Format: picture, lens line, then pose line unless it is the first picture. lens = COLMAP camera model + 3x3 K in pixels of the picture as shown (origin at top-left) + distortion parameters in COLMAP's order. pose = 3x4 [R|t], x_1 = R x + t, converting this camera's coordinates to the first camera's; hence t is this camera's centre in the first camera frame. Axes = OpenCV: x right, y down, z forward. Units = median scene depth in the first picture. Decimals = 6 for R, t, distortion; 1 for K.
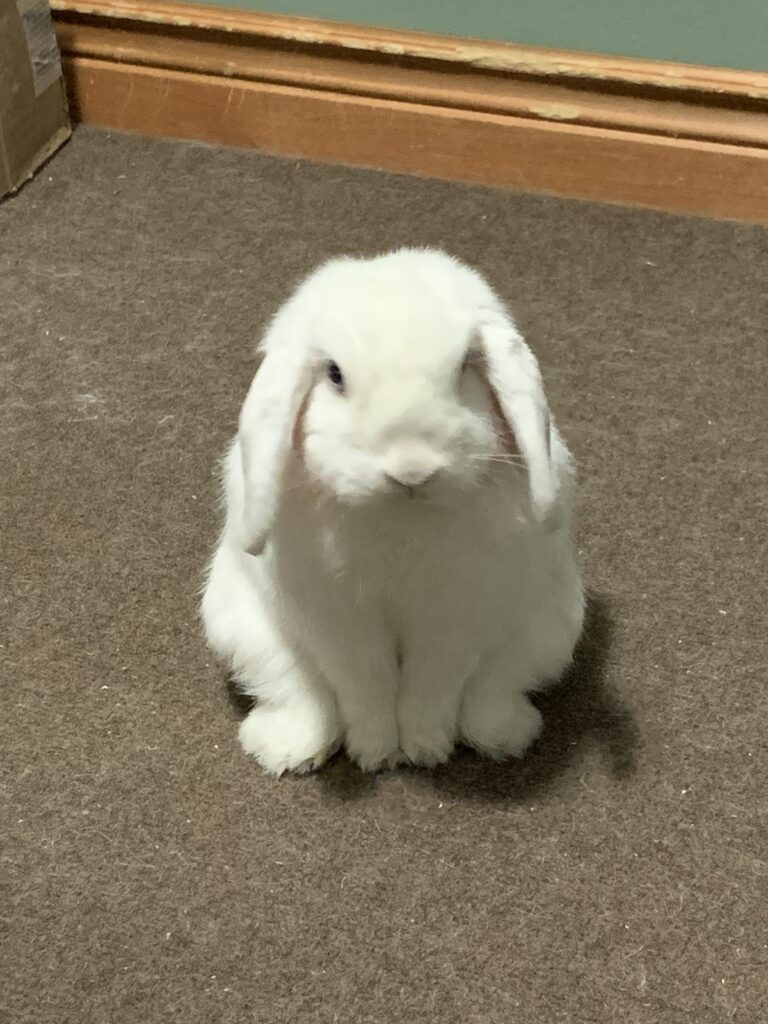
lens RADIAL K [[2118.9, 0, 384.0], [0, 2118.9, 512.0], [0, 0, 1]] dist [0.218741, -0.399965]
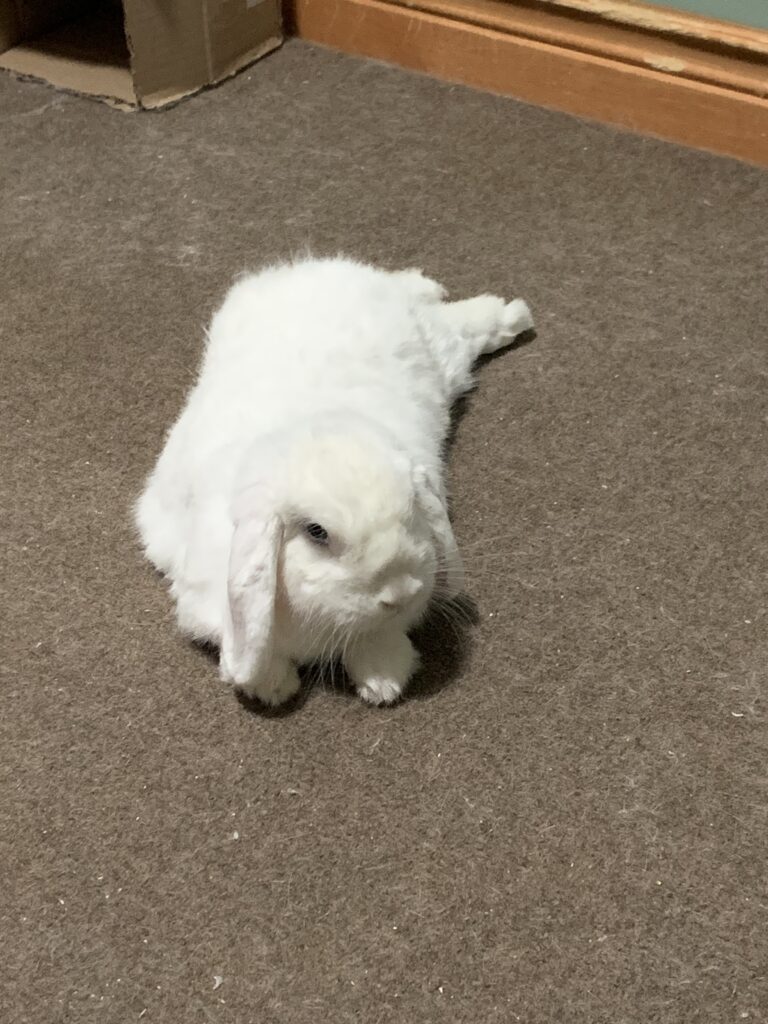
lens RADIAL K [[1852.6, 0, 384.0], [0, 1852.6, 512.0], [0, 0, 1]] dist [0.267524, -1.046496]
pose [[0.961517, 0.160043, -0.223317, 0.210281], [-0.150533, 0.986837, 0.059093, 0.014023], [0.229835, -0.023202, 0.972953, -0.024504]]
